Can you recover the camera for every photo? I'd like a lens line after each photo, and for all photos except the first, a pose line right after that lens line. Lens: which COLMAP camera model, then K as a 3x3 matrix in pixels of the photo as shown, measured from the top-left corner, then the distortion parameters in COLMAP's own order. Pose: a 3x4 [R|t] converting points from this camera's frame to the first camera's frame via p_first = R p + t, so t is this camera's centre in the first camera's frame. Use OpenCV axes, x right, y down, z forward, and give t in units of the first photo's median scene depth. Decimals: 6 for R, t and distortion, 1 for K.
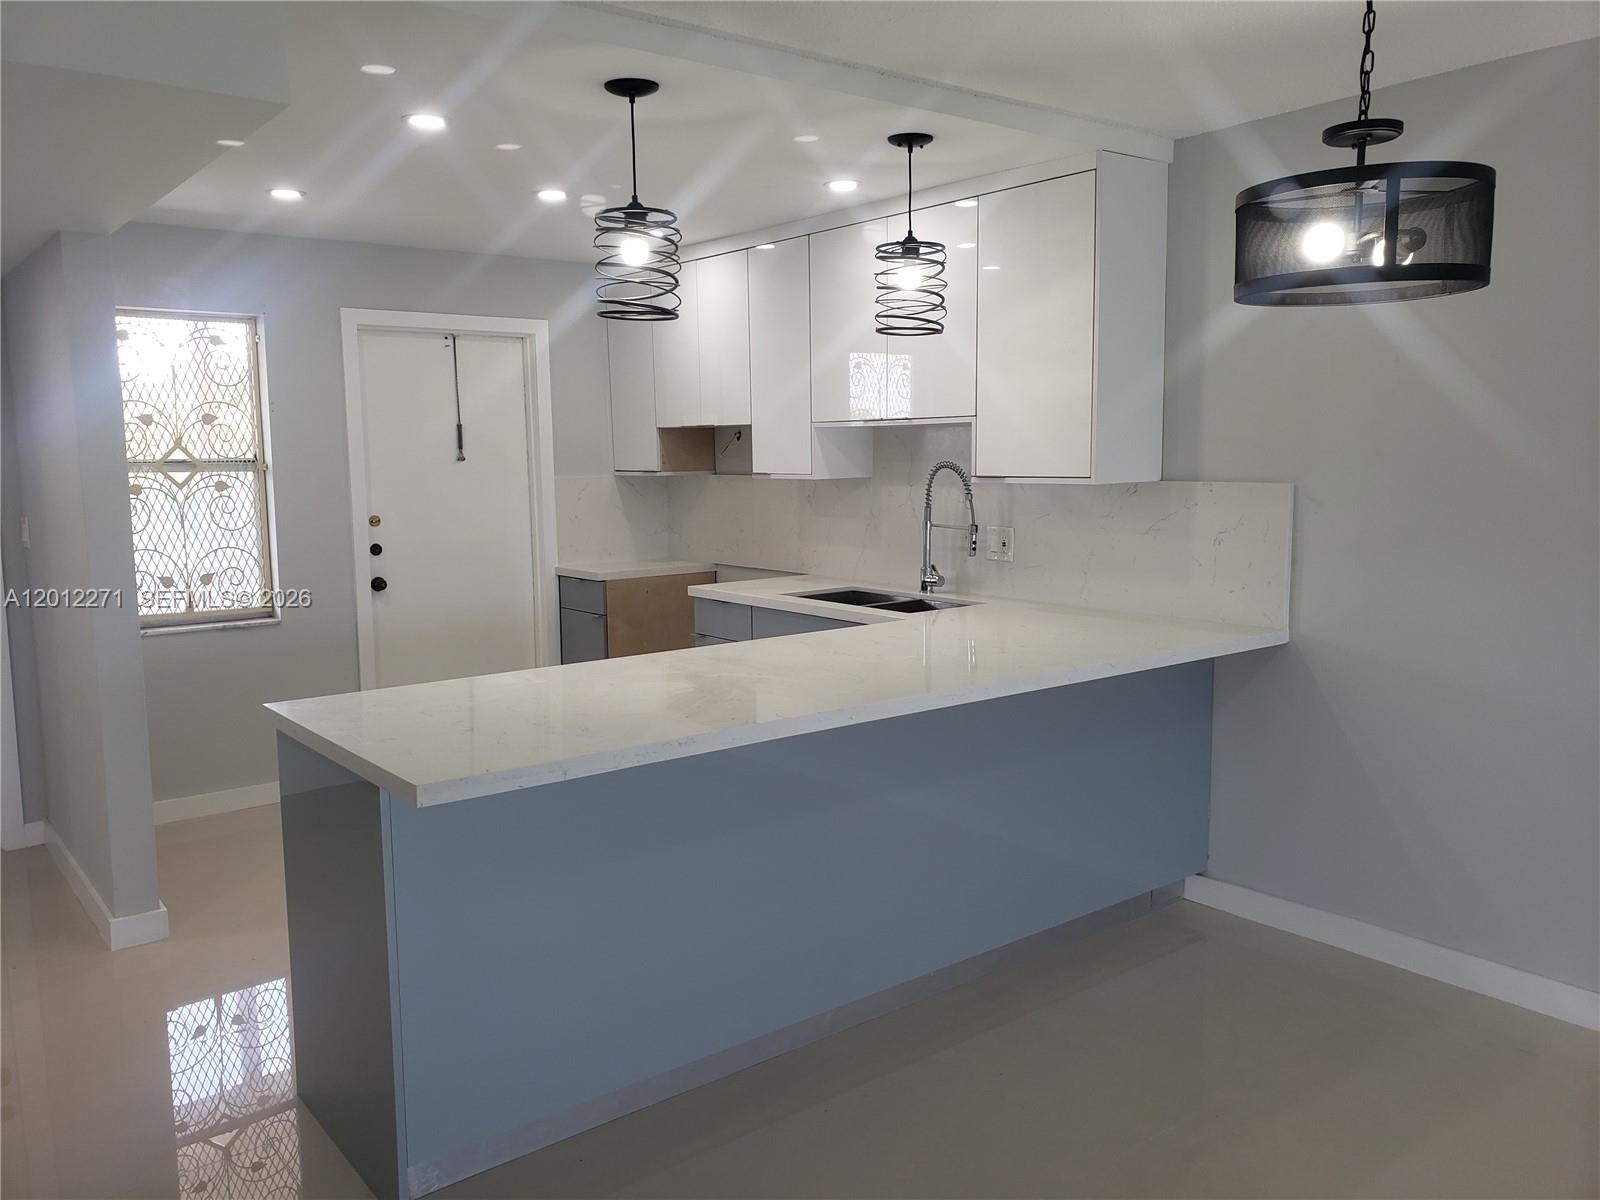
lens RADIAL K [[1242.5, 0, 788.2], [0, 1242.5, 603.5], [0, 0, 1]] dist [0.058155, -0.054594]
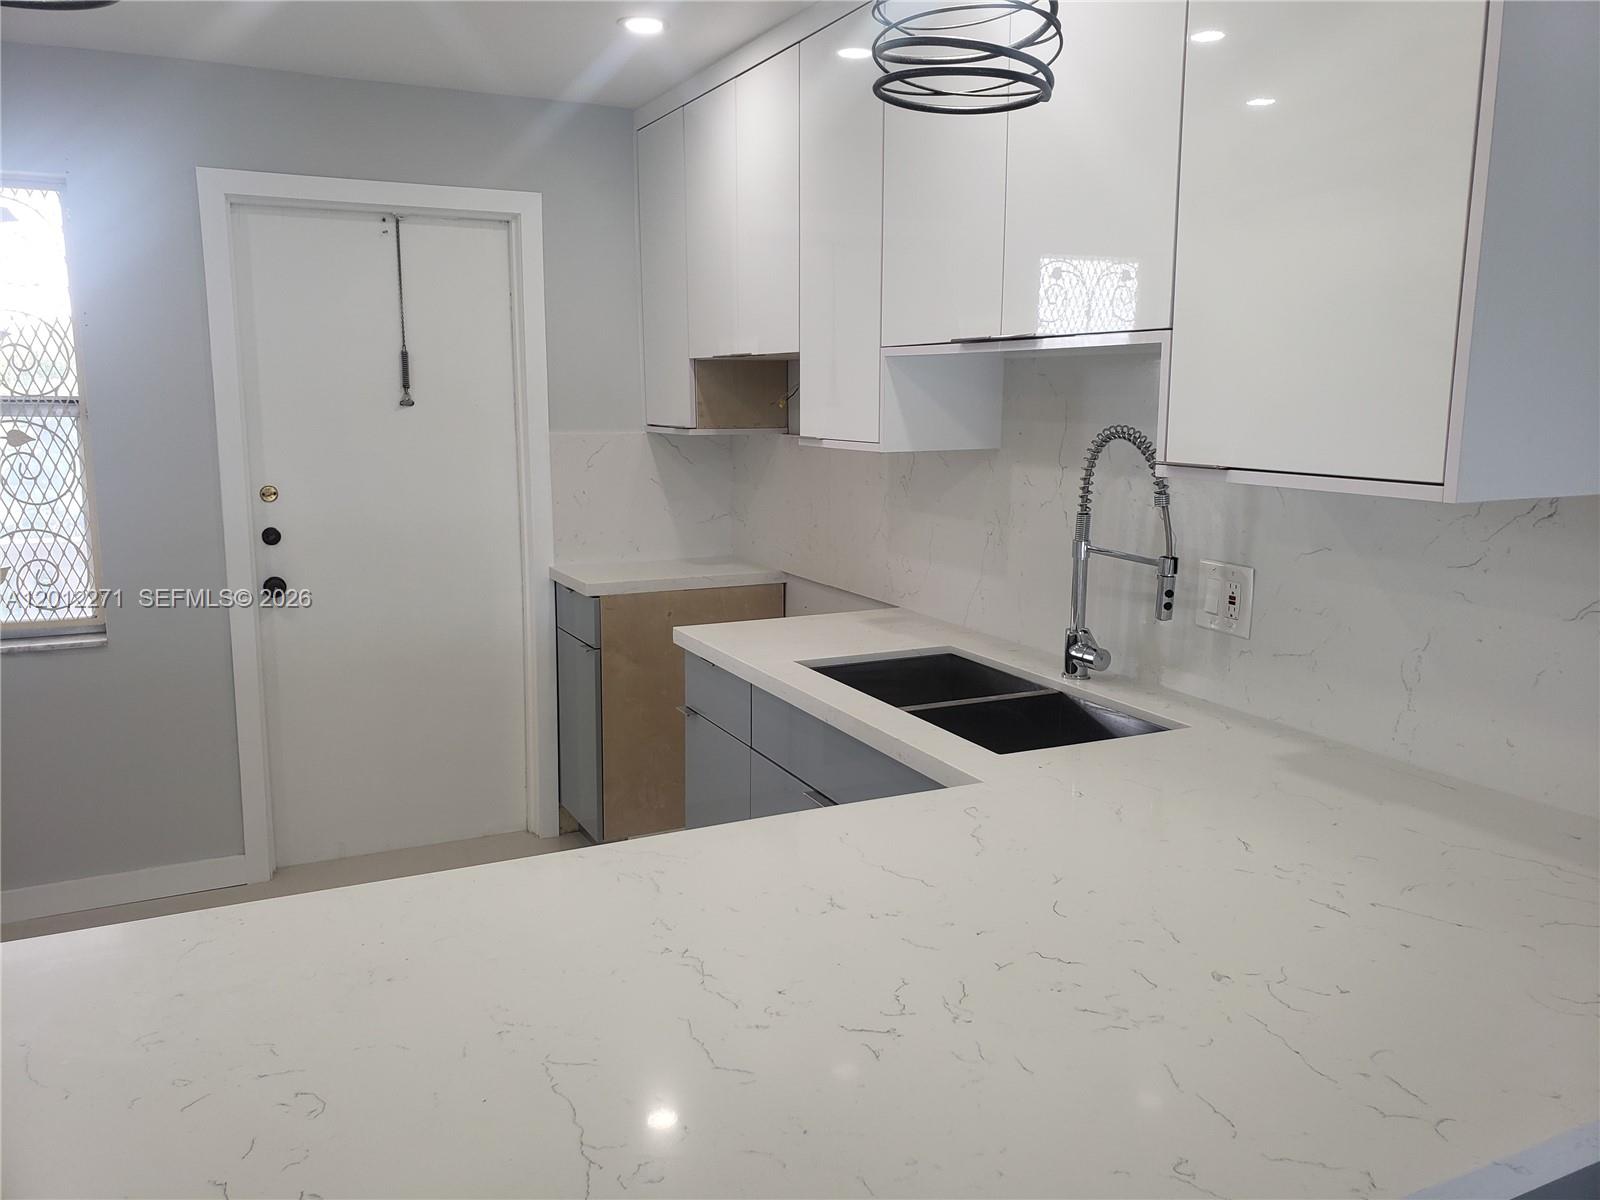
lens RADIAL K [[1242.5, 0, 802.1], [0, 1242.5, 581.7], [0, 0, 1]] dist [0.058155, -0.054594]
pose [[0.978614, 0.046201, -0.200449, 0.094059], [-0.040591, 0.998663, 0.032009, -0.056110], [0.201660, -0.023188, 0.979181, 0.430144]]
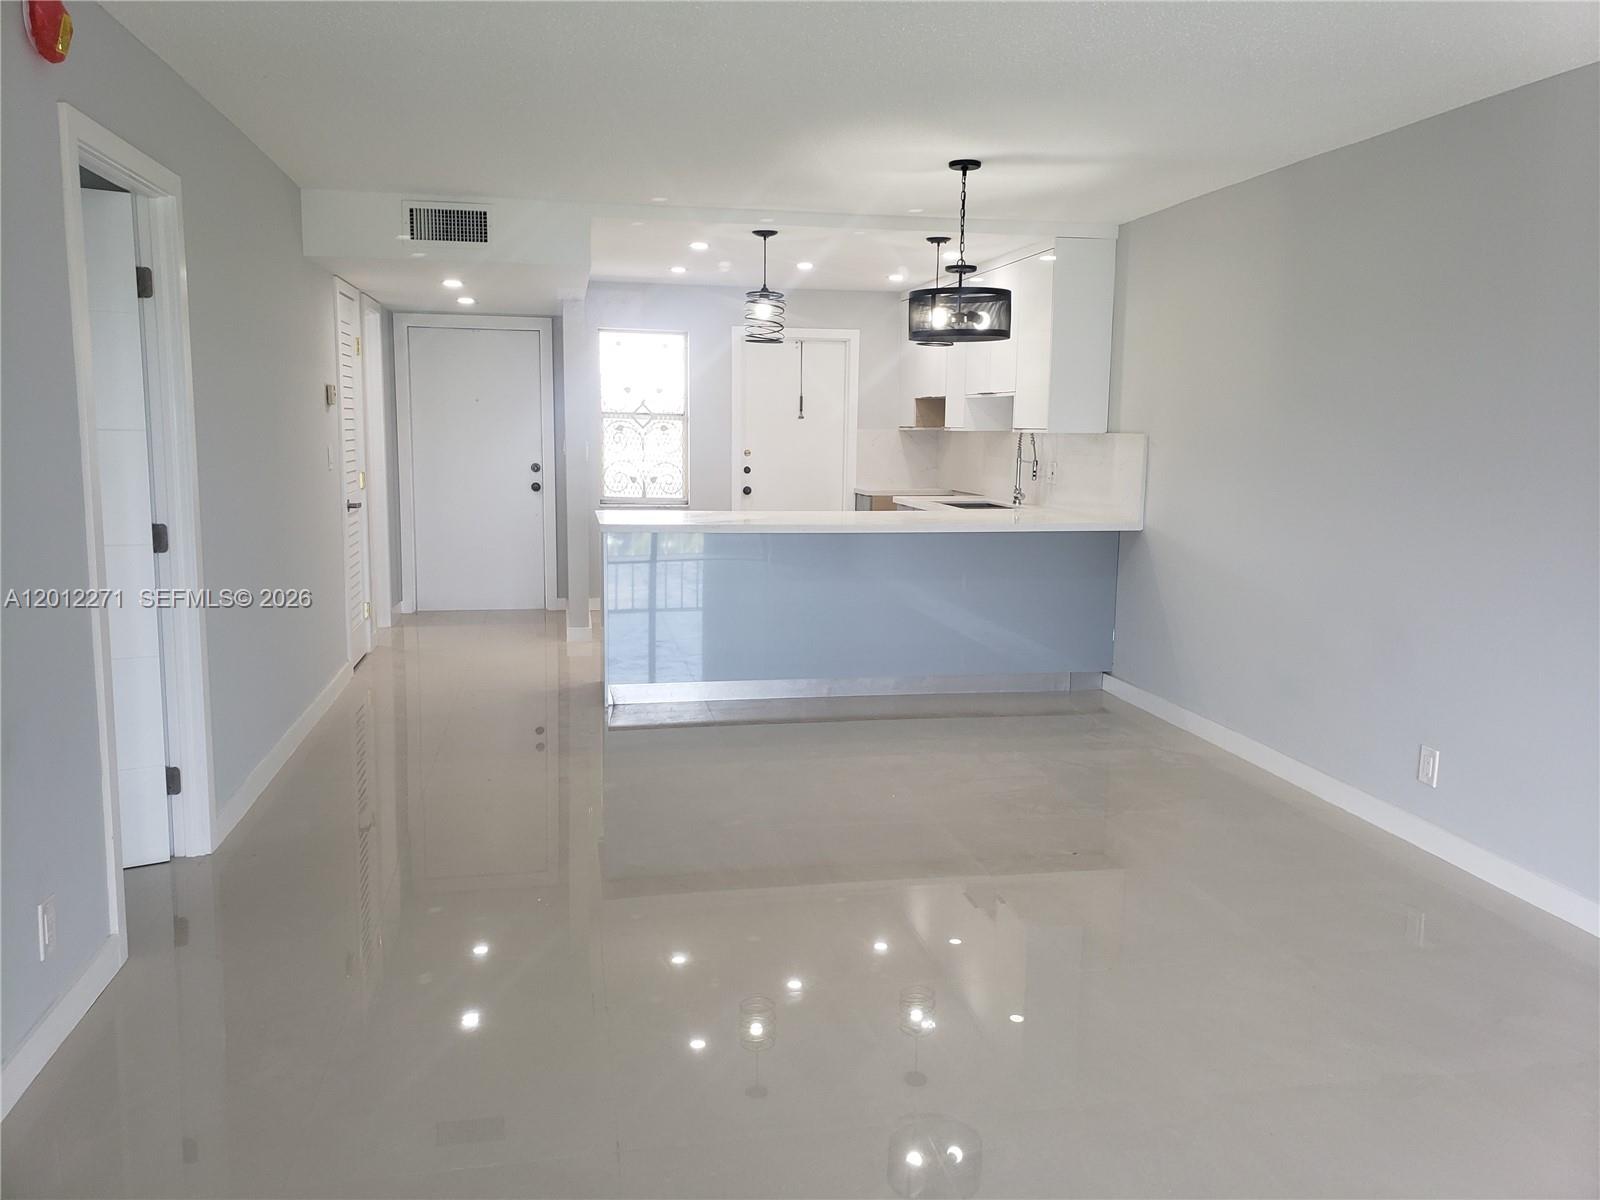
lens RADIAL K [[1242.5, 0, 808.2], [0, 1242.5, 614.1], [0, 0, 1]] dist [0.058155, -0.054594]
pose [[0.892971, 0.091290, -0.440760, 0.541908], [-0.079863, 0.995814, 0.044453, 0.075632], [0.442973, -0.004495, 0.896524, -0.504197]]
